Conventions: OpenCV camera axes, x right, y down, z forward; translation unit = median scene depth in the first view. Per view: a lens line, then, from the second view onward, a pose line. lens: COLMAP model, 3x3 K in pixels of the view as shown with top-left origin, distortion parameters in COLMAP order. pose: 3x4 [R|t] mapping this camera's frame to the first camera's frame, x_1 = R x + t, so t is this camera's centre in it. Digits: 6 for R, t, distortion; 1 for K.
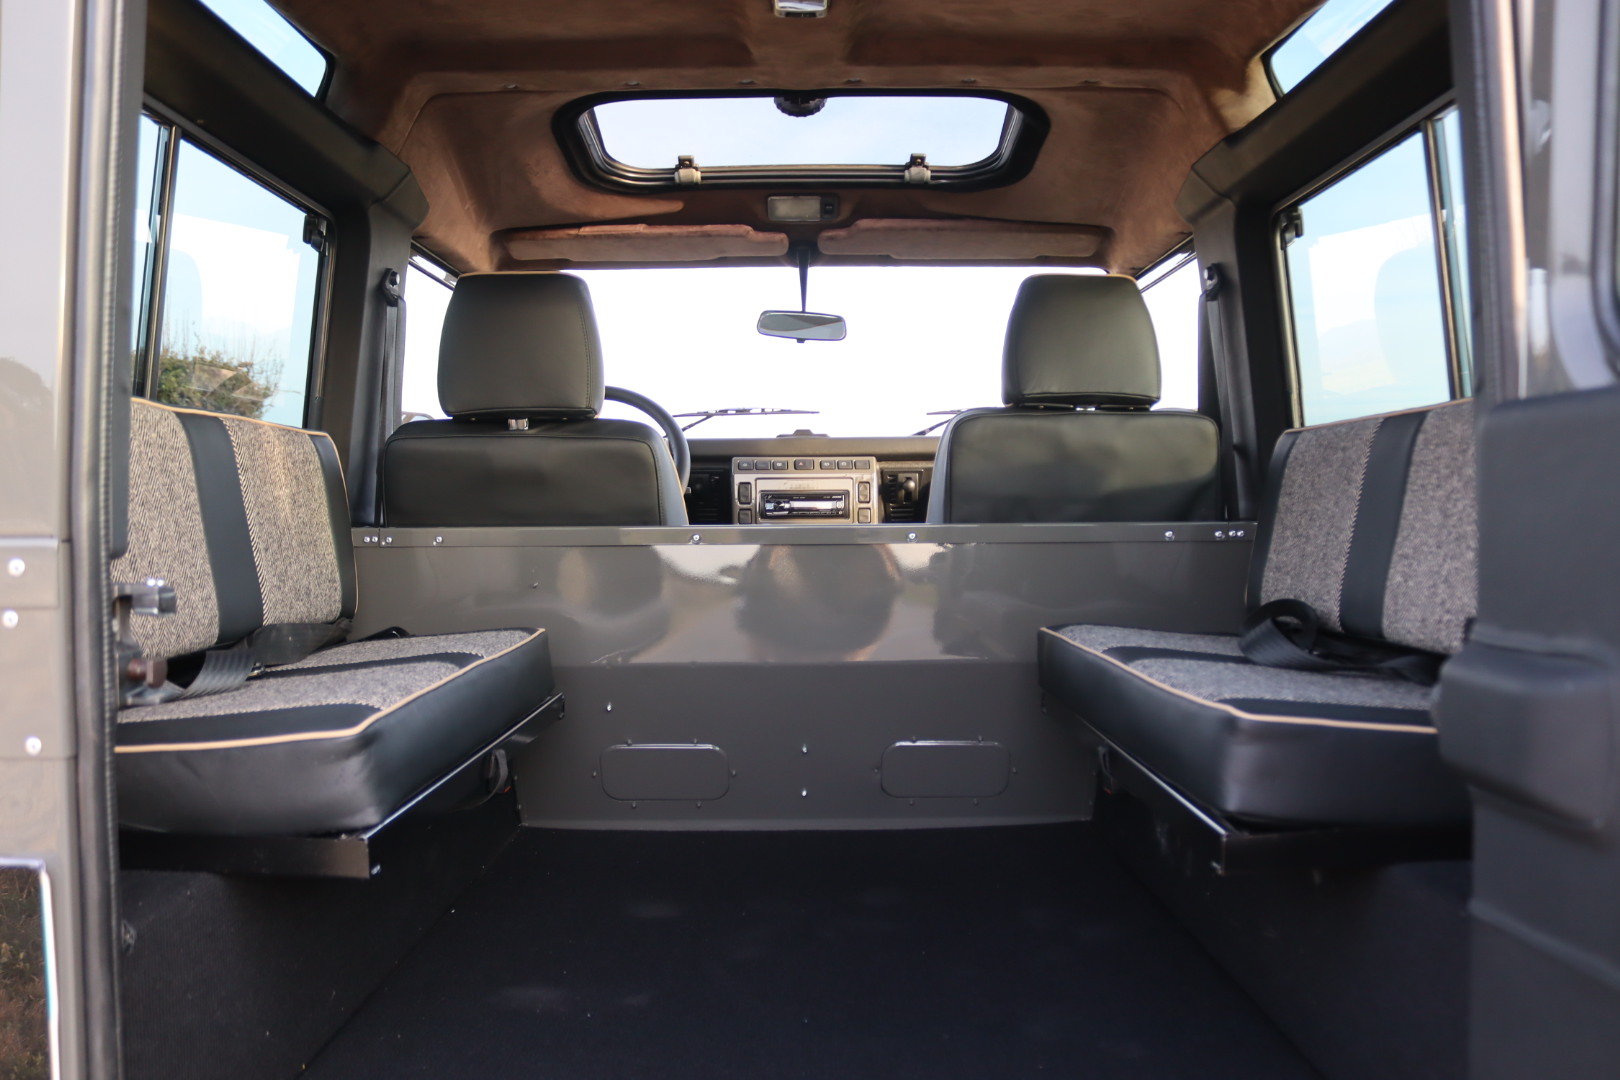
lens RADIAL K [[1365.4, 0, 810.0], [0, 1365.4, 540.0], [0, 0, 1]] dist [-0.156895, 0.141528]
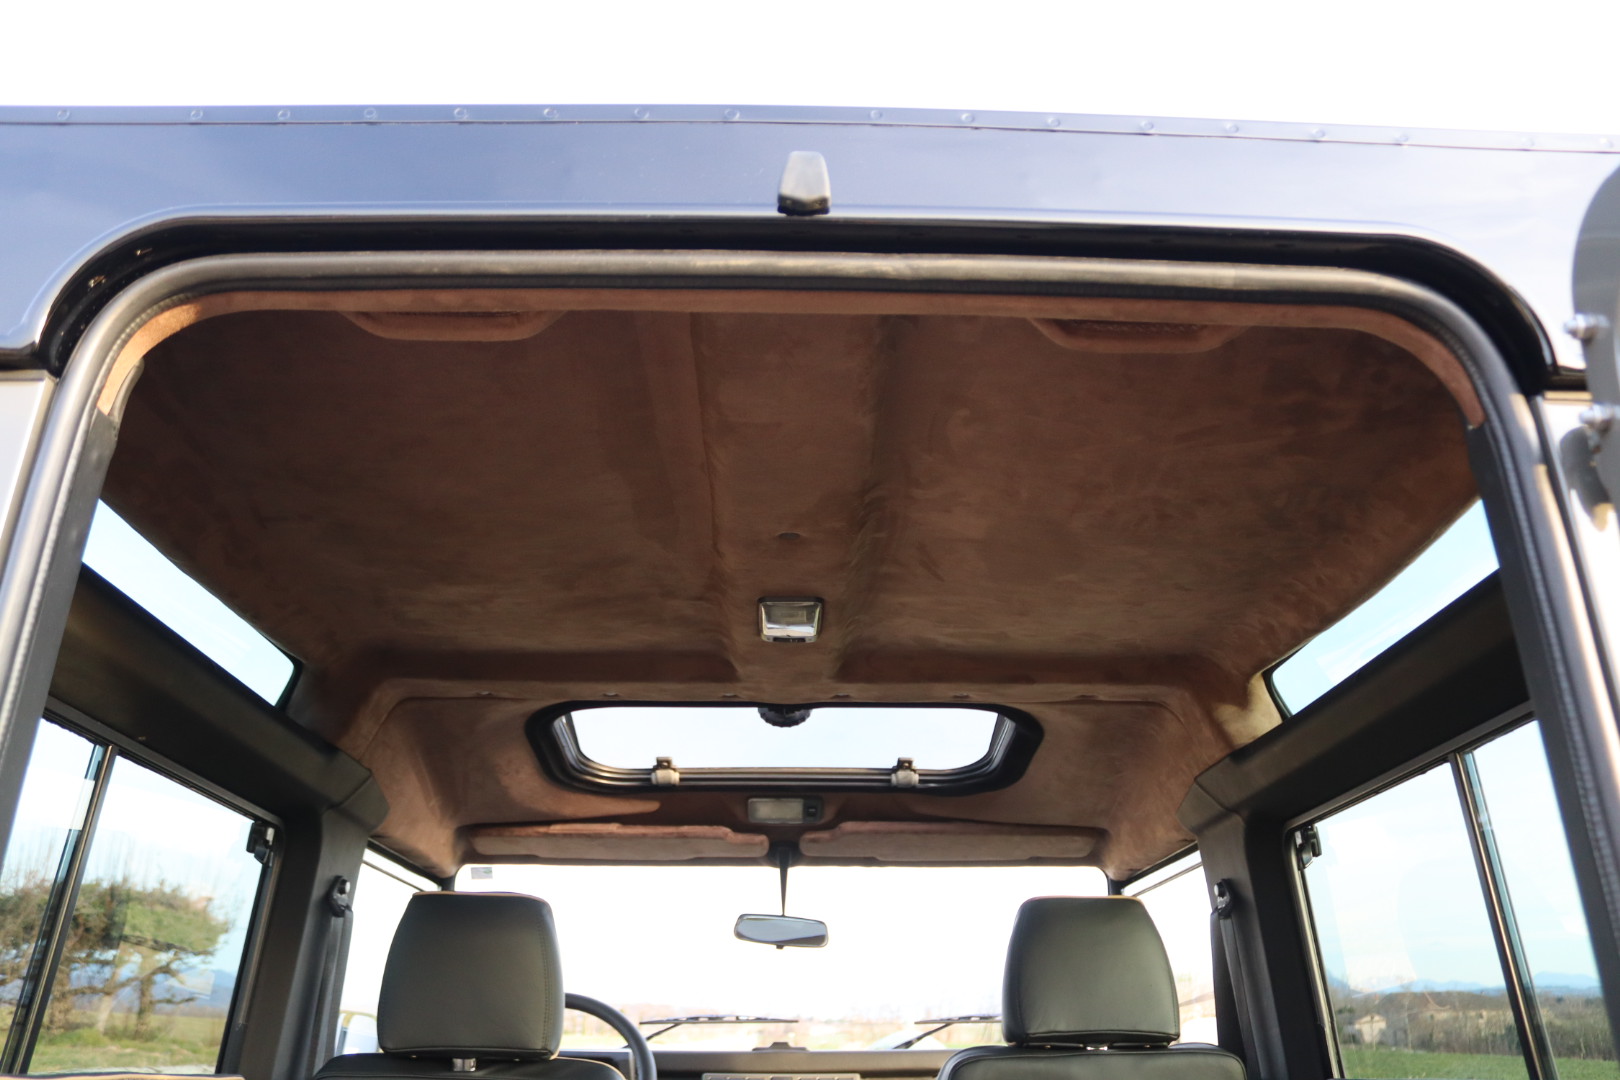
lens RADIAL K [[1354.1, 0, 810.0], [0, 1354.1, 540.0], [0, 0, 1]] dist [-0.167489, 0.163549]
pose [[0.999753, 0.014793, 0.016604, -0.007432], [-0.007203, 0.921798, -0.387603, -0.066488], [-0.021039, 0.387388, 0.921677, 0.063286]]
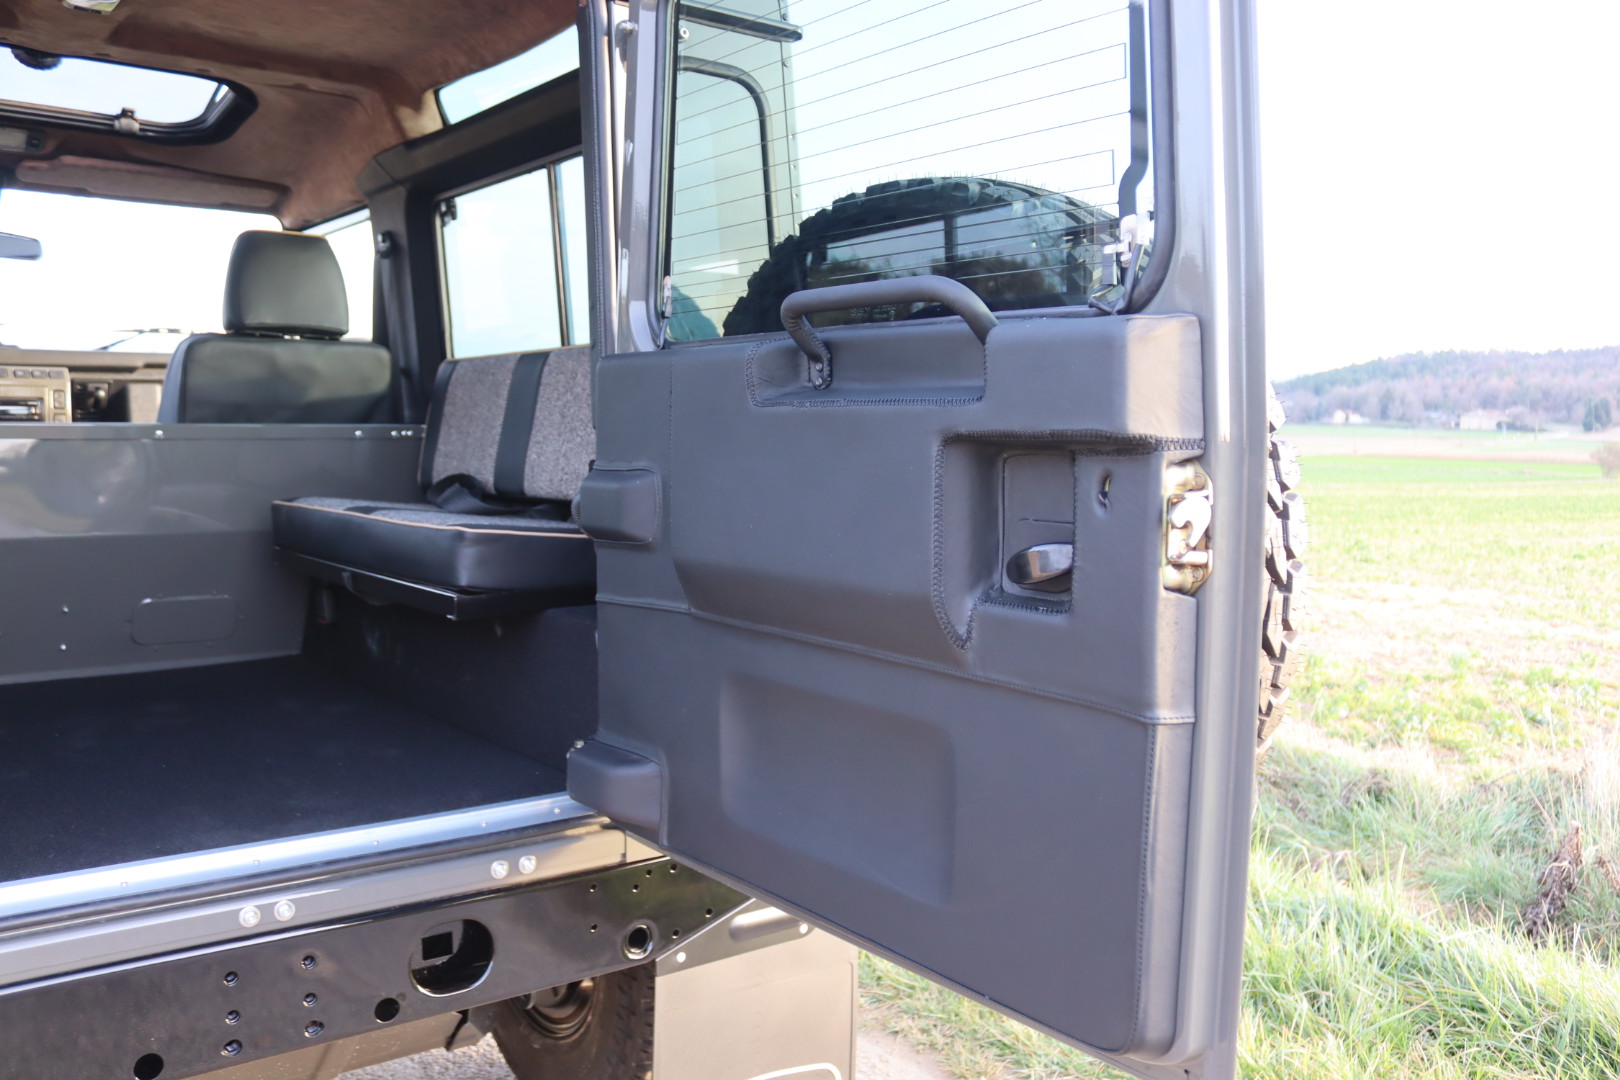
lens RADIAL K [[1354.1, 0, 810.0], [0, 1354.1, 540.0], [0, 0, 1]] dist [-0.167489, 0.163549]
pose [[0.786345, -0.033118, 0.616900, -0.192585], [-0.003517, 0.998306, 0.058078, 0.022173], [-0.617778, -0.047839, 0.784896, -0.310909]]
